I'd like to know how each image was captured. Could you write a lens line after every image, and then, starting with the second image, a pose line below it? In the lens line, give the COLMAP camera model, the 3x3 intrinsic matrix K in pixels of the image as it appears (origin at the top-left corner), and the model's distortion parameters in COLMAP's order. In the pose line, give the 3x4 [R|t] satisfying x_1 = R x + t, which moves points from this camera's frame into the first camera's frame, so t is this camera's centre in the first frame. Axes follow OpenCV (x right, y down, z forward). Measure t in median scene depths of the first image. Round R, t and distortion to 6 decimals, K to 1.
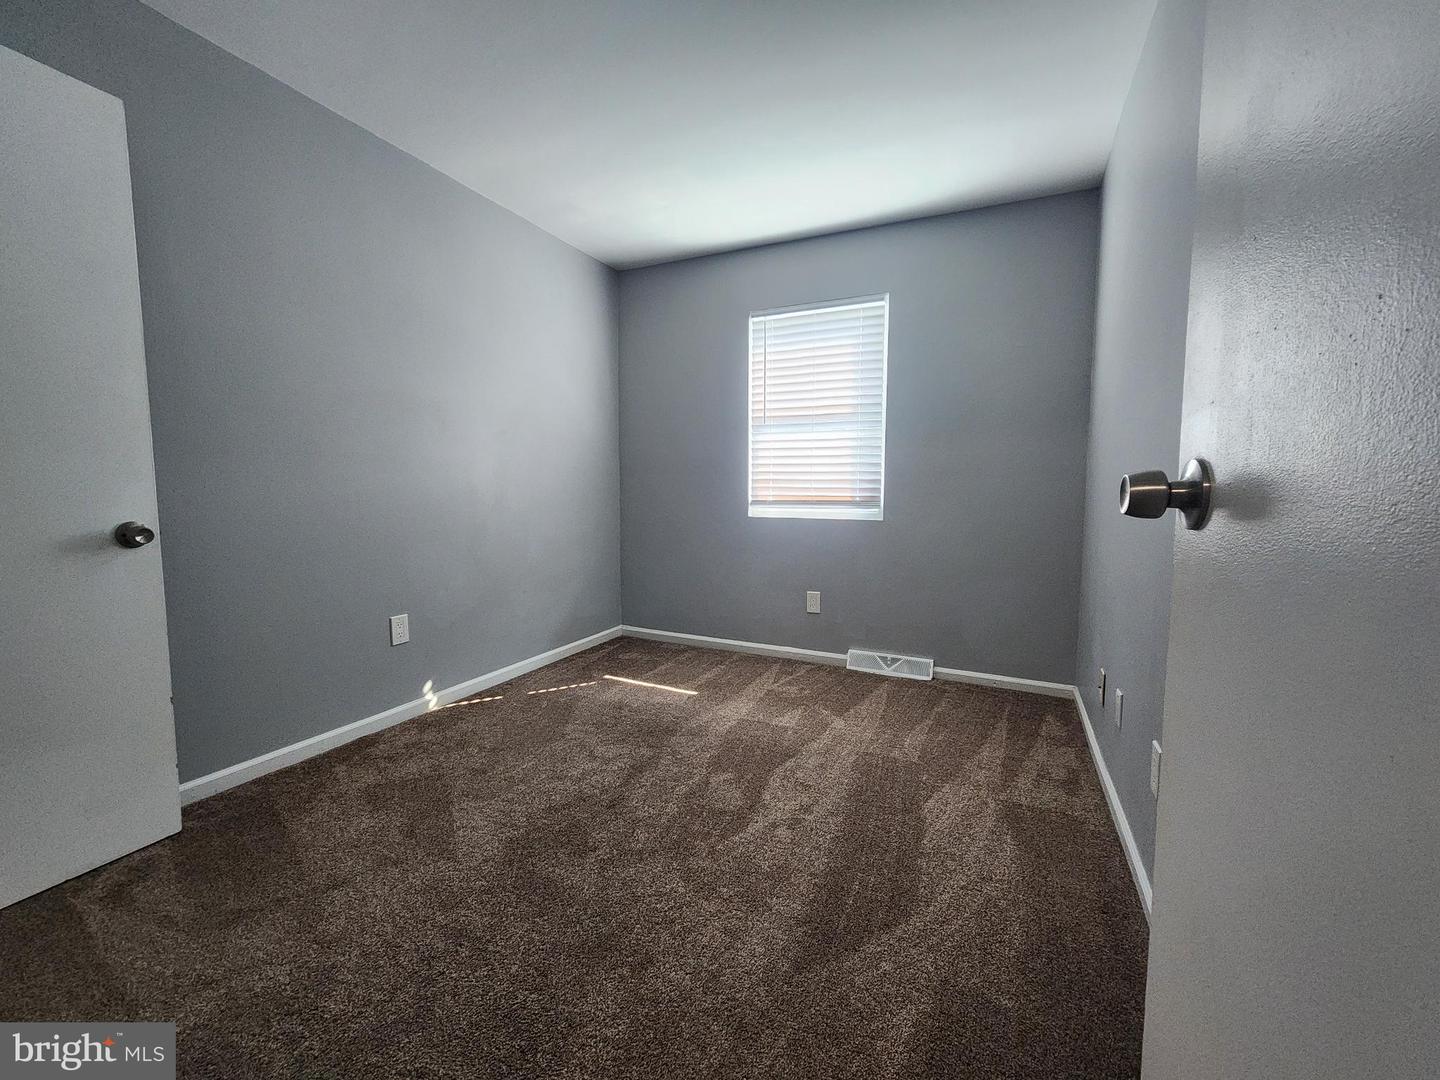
lens RADIAL K [[584.8, 0, 718.0], [0, 584.8, 534.2], [0, 0, 1]] dist [-0.001349, 0.000236]
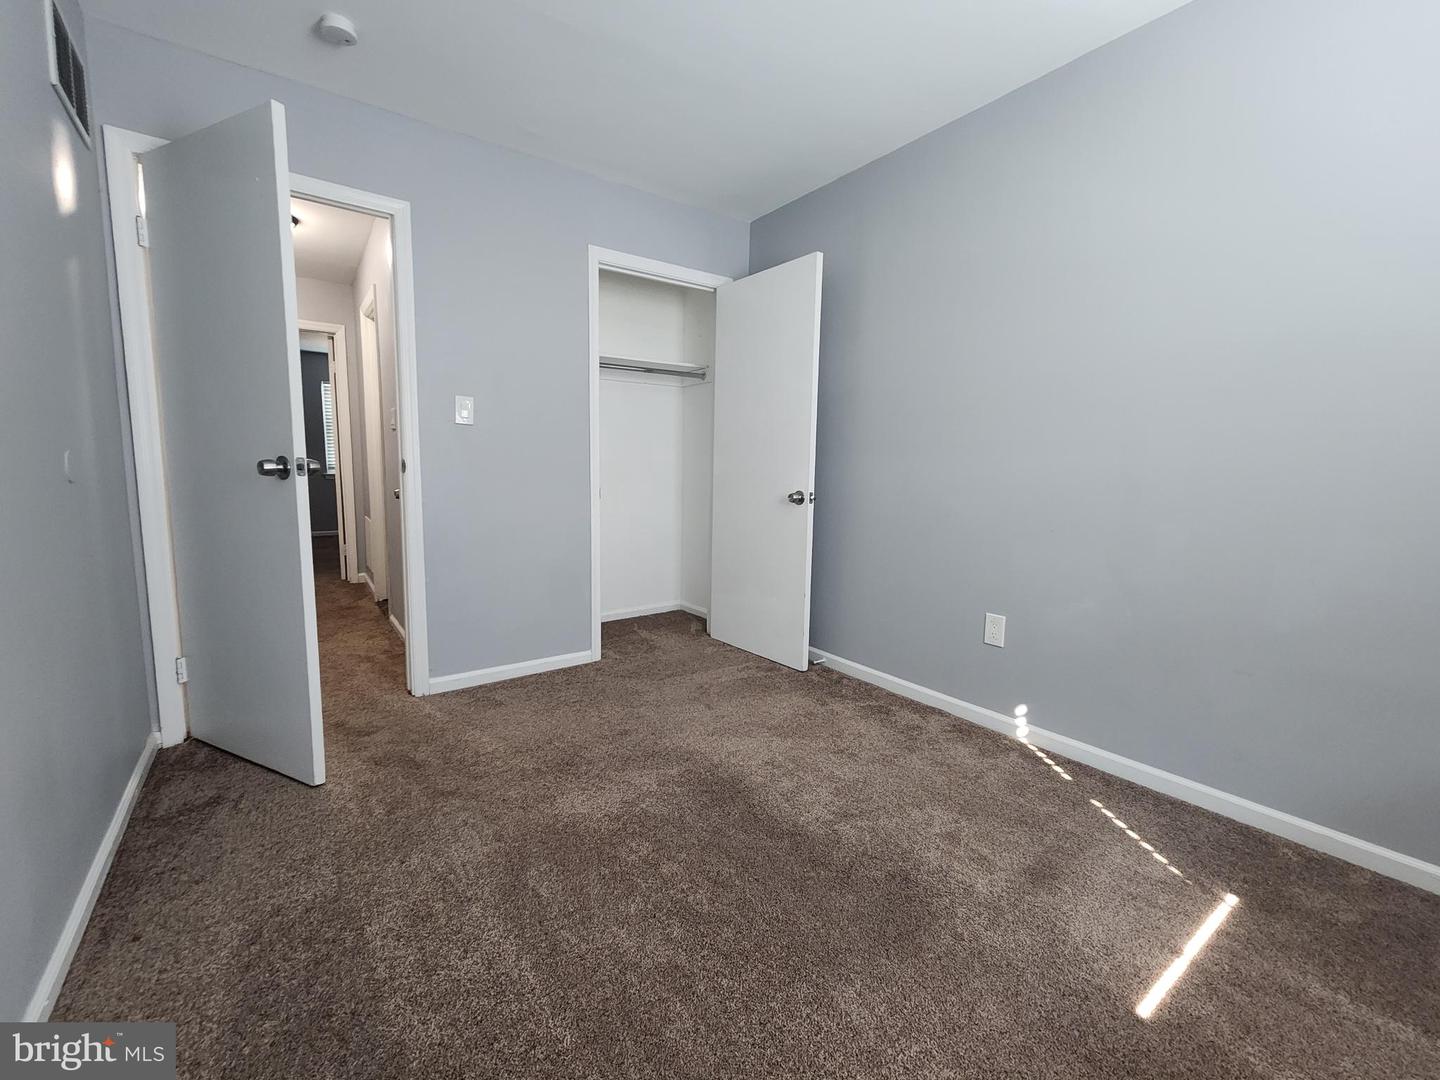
lens RADIAL K [[584.8, 0, 717.9], [0, 584.8, 544.0], [0, 0, 1]] dist [-0.001349, 0.000236]
pose [[-0.482789, 0.092523, -0.870835, 0.465681], [-0.091713, 0.983593, 0.155349, -0.074510], [0.870921, 0.154867, -0.466382, 1.039199]]
